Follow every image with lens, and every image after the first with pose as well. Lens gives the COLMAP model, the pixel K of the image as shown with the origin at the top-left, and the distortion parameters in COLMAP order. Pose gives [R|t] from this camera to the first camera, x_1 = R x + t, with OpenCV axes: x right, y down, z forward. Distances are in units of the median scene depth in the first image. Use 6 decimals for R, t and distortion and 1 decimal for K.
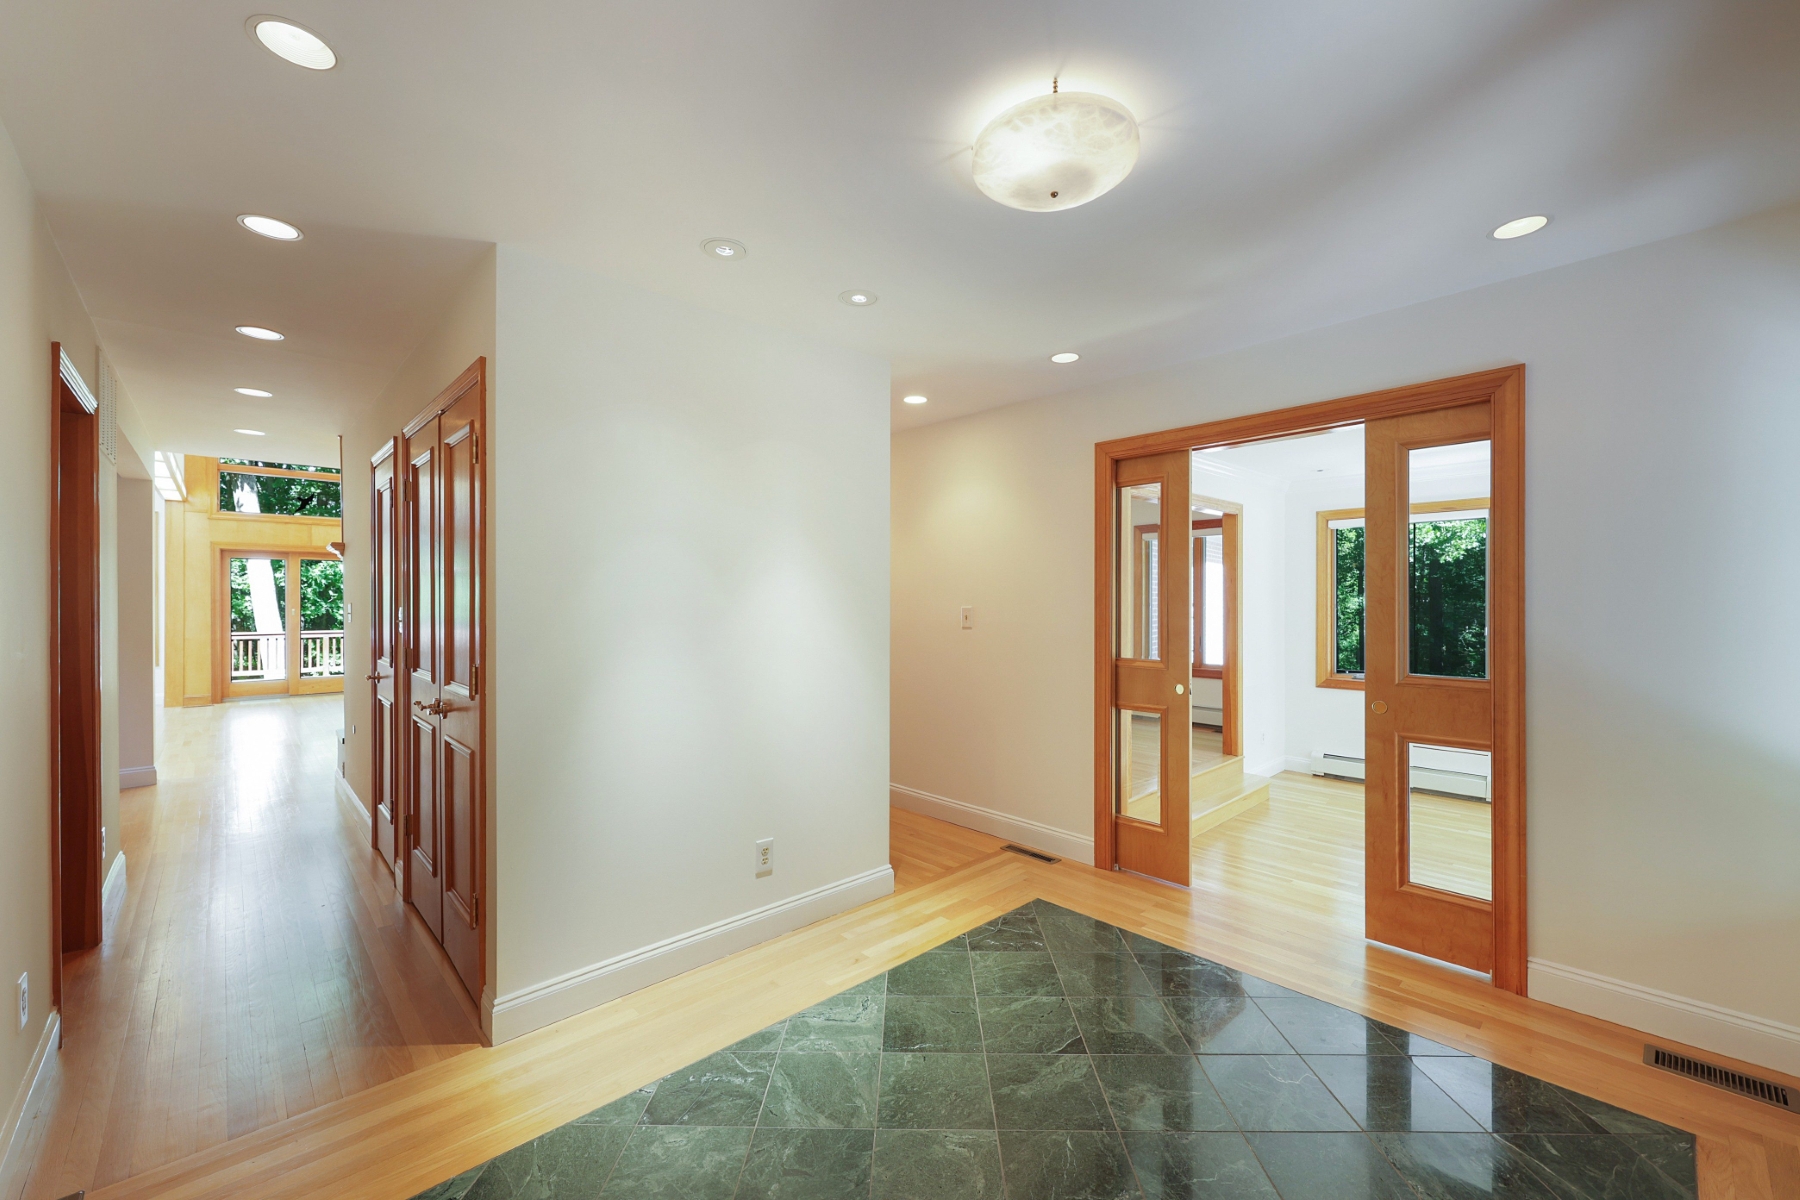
lens RADIAL K [[726.1, 0, 893.7], [0, 726.1, 603.1], [0, 0, 1]] dist [-0.001888, -0.000116]
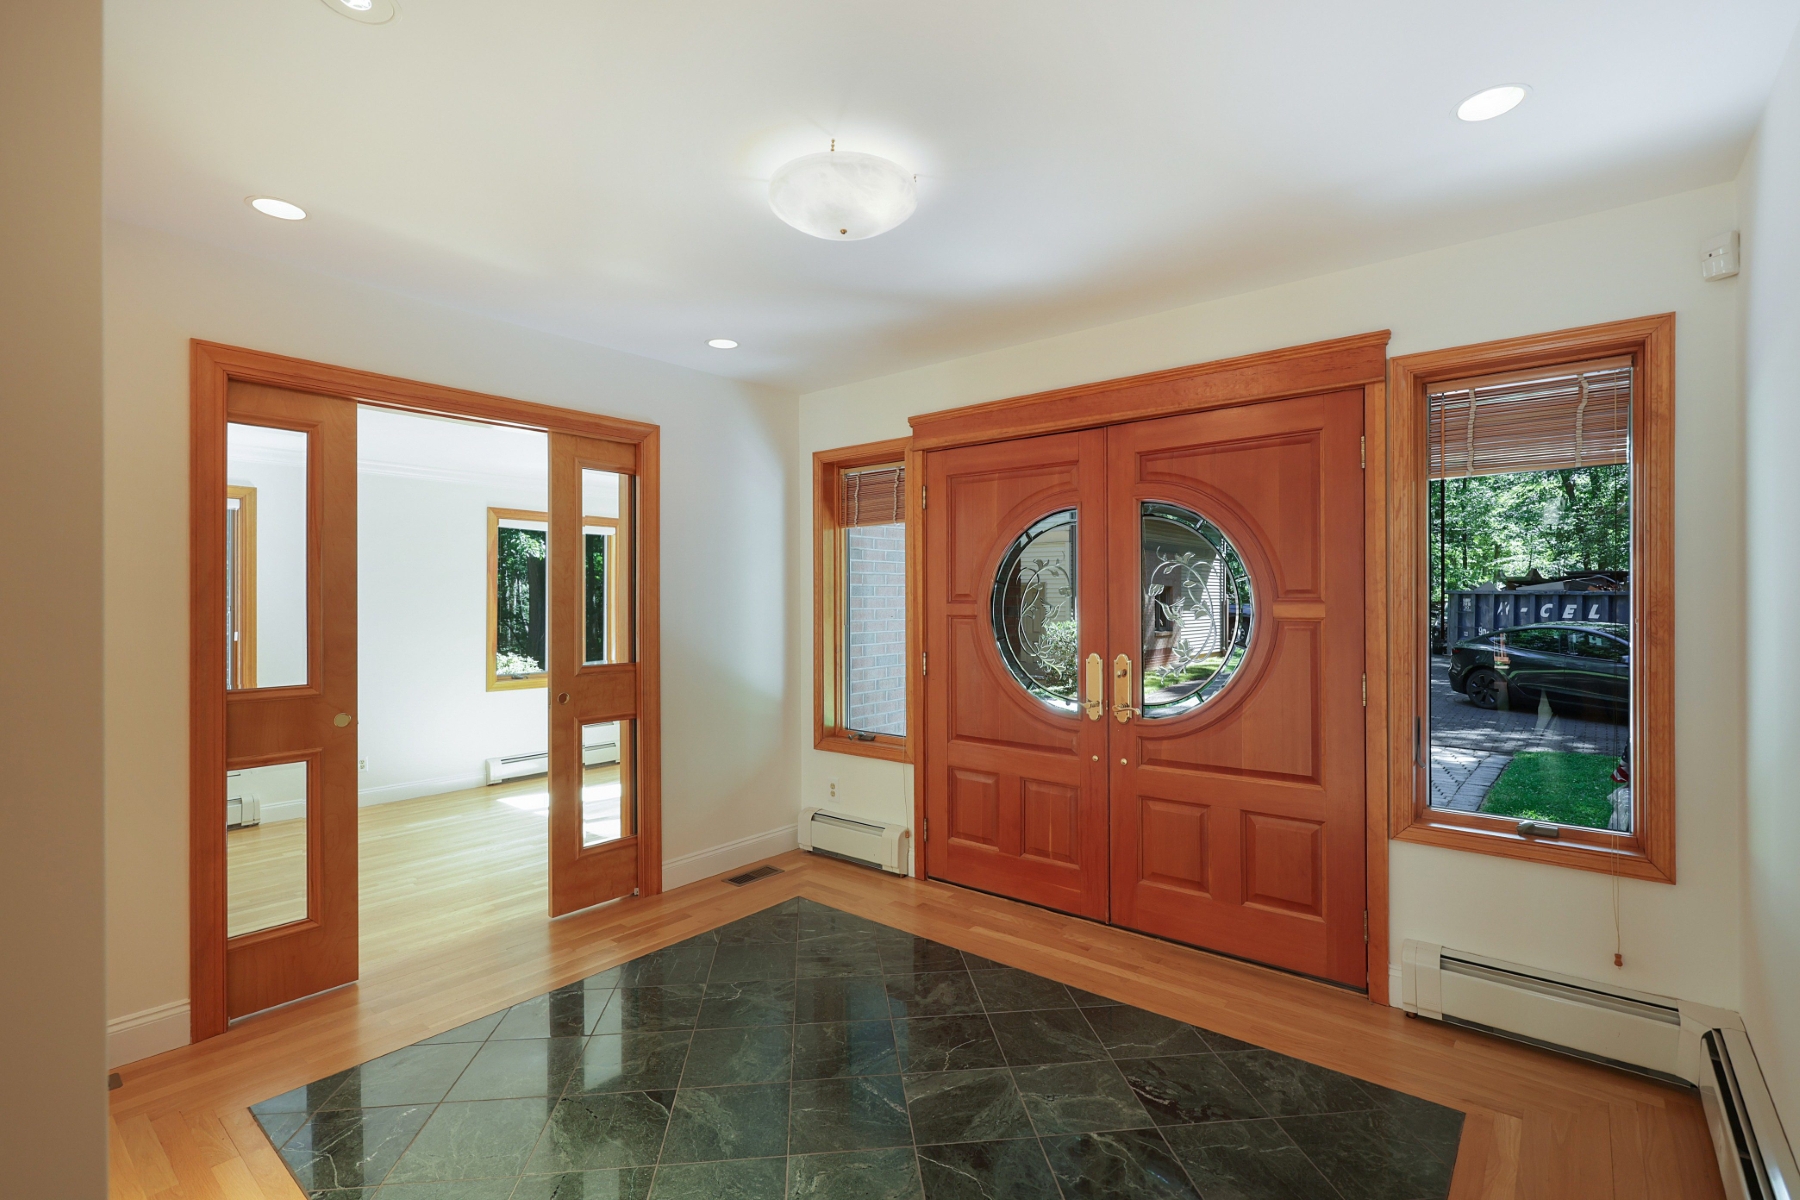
lens RADIAL K [[857.3, 0, 900.0], [0, 857.3, 600.0], [0, 0, 1]] dist [-0.023431, 0.000022]
pose [[-0.165706, 0.002871, 0.986171, -0.678235], [0.004142, 0.999989, -0.002215, 0.000794], [-0.986166, 0.003717, -0.165716, 0.716329]]
